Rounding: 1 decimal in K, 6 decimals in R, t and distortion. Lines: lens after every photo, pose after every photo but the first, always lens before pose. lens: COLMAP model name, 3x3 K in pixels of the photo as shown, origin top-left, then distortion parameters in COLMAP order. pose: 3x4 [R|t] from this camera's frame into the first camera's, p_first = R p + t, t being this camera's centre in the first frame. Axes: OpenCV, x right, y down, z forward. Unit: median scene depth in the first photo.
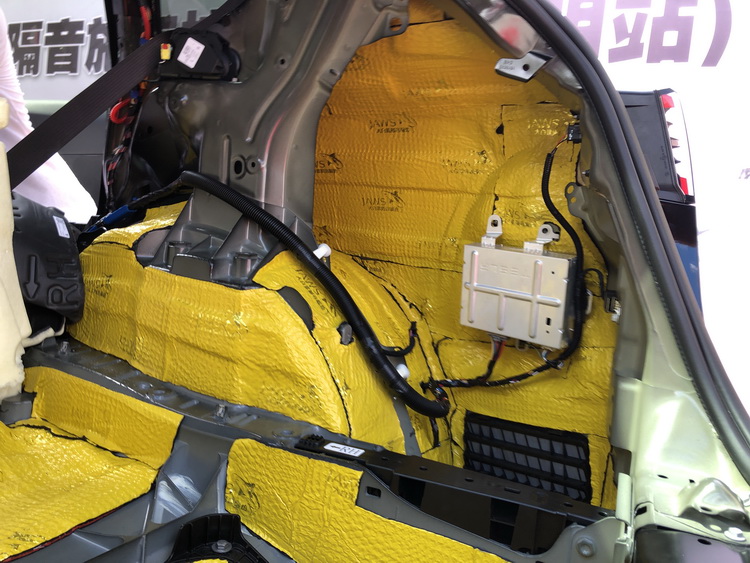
lens RADIAL K [[660.2, 0, 363.3], [0, 660.2, 278.5], [0, 0, 1]] dist [0.002210, -0.008726]
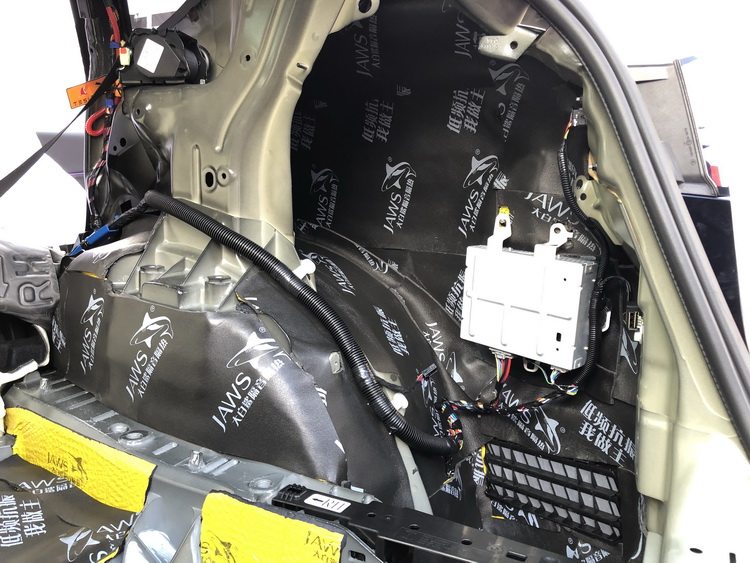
lens RADIAL K [[660.2, 0, 363.3], [0, 660.2, 278.5], [0, 0, 1]] dist [0.002210, -0.008726]
pose [[0.995396, -0.057679, -0.076550, 0.085278], [0.060196, 0.997705, 0.030994, -0.051483], [0.074586, -0.035460, 0.996584, 0.118133]]
